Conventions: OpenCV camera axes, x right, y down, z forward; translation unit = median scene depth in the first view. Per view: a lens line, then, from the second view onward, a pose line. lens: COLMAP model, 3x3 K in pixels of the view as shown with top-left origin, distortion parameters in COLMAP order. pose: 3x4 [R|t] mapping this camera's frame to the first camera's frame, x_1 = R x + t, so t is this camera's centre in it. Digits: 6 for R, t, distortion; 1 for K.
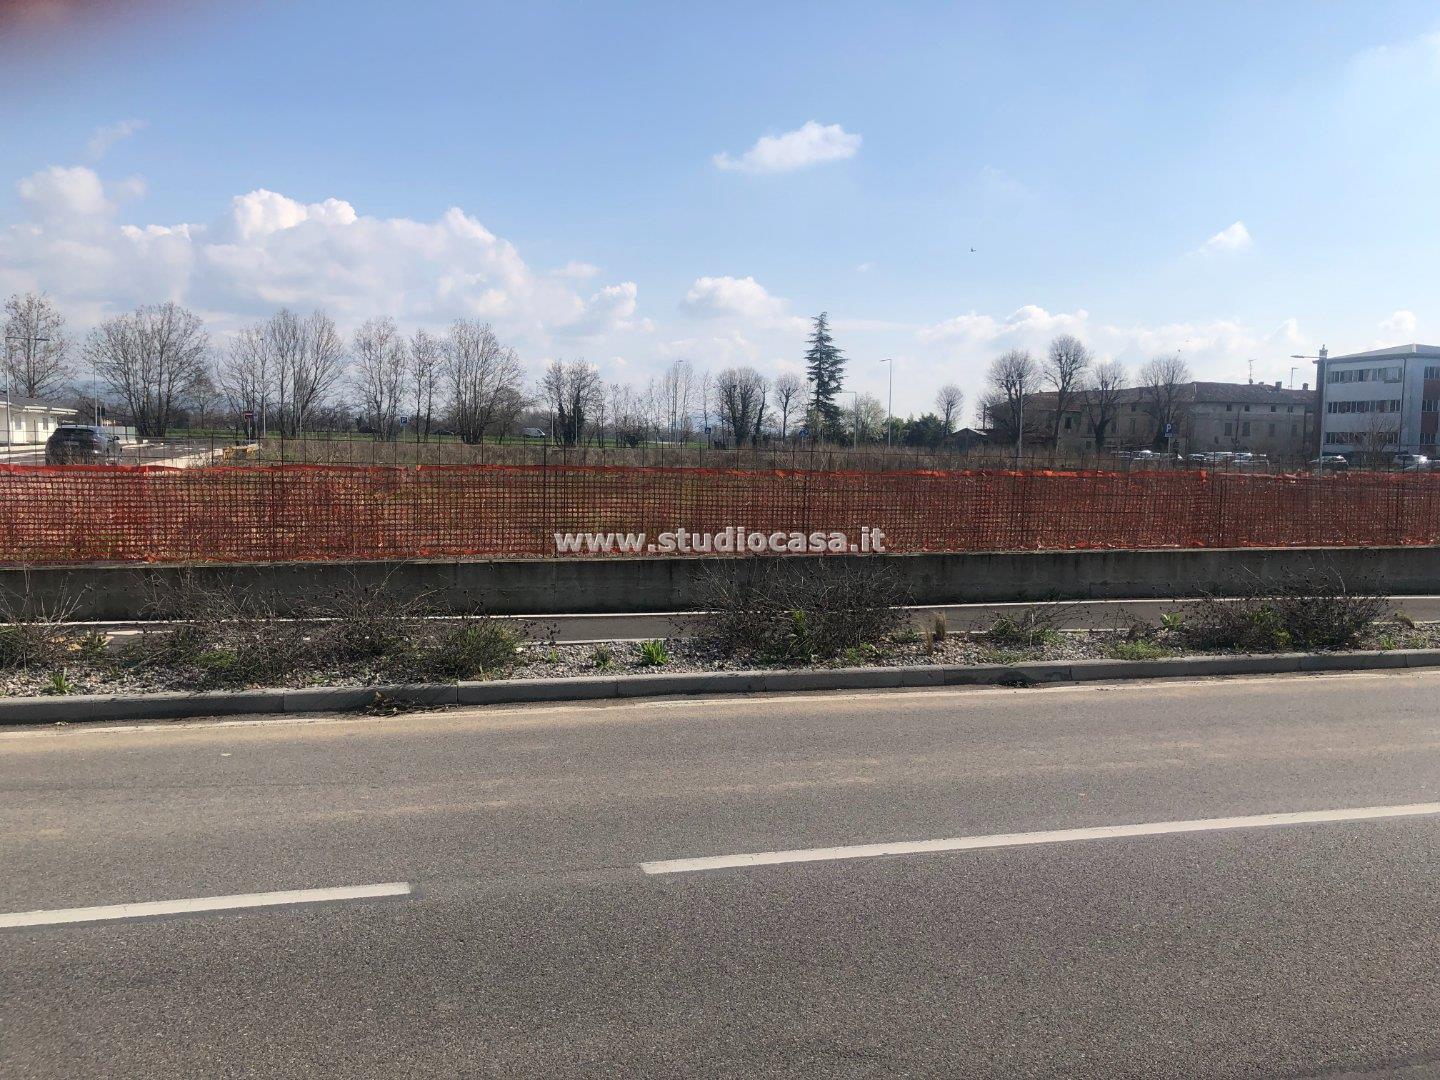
lens RADIAL K [[1180.4, 0, 720.0], [0, 1180.4, 540.0], [0, 0, 1]] dist [0.027911, -0.004885]
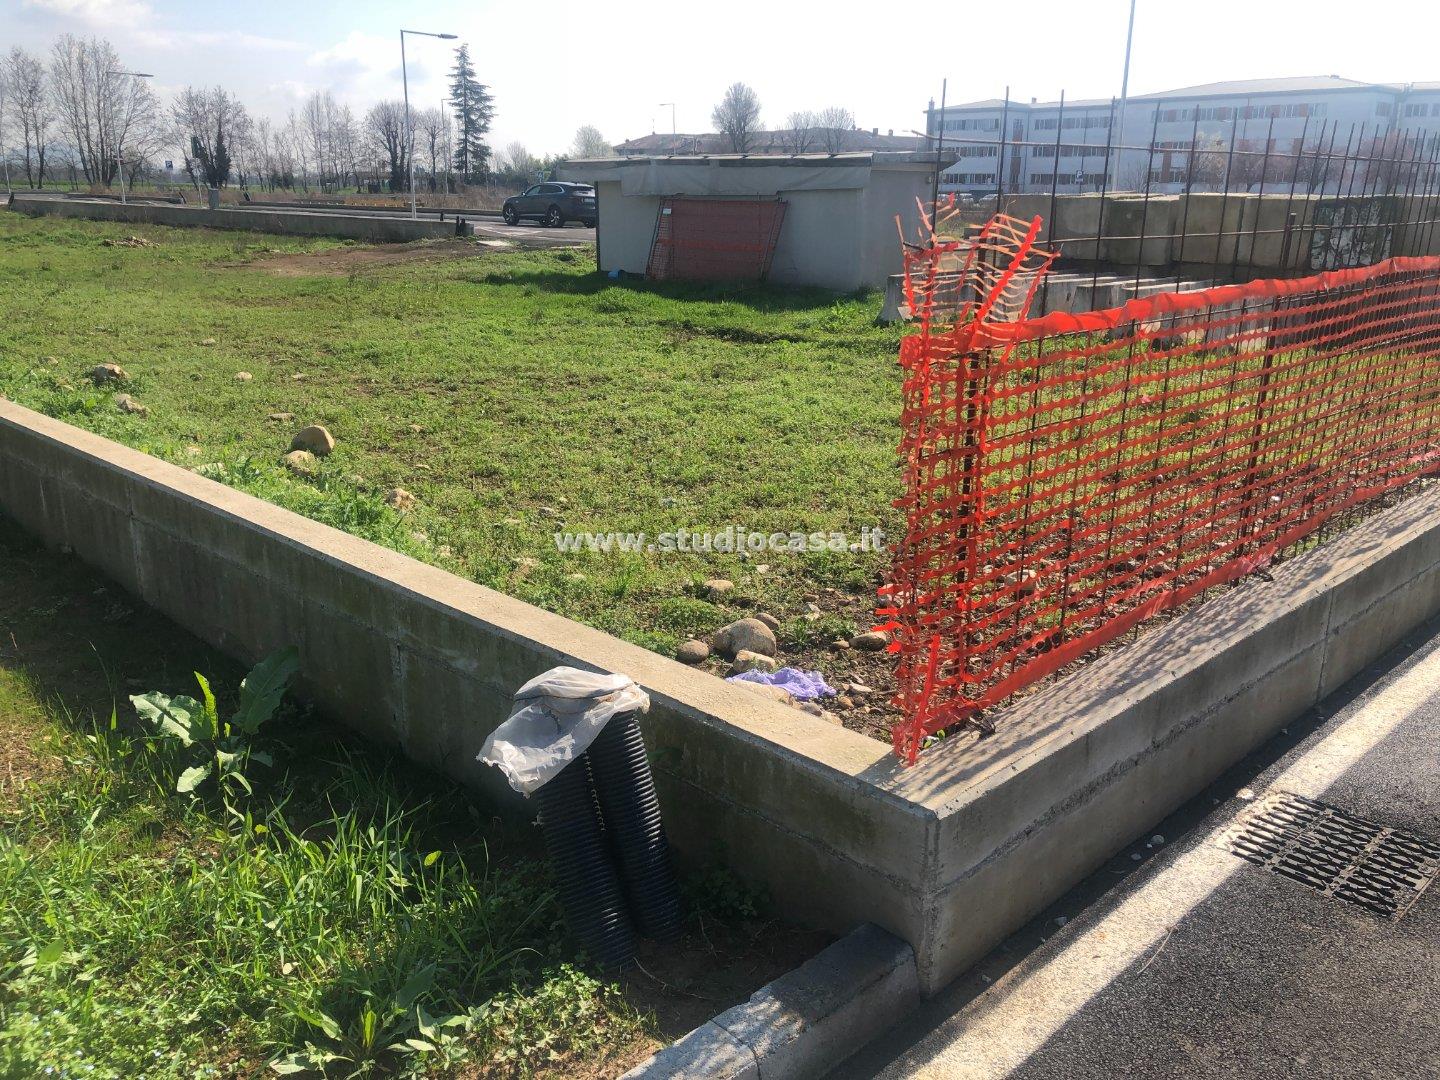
lens RADIAL K [[1200.2, 0, 747.1], [0, 1200.2, 519.2], [0, 0, 1]] dist [0.013724, -0.008312]
pose [[0.867963, -0.142139, 0.475853, -0.237992], [0.048150, 0.977738, 0.204228, -0.004947], [-0.494288, -0.154350, 0.855485, -0.002577]]
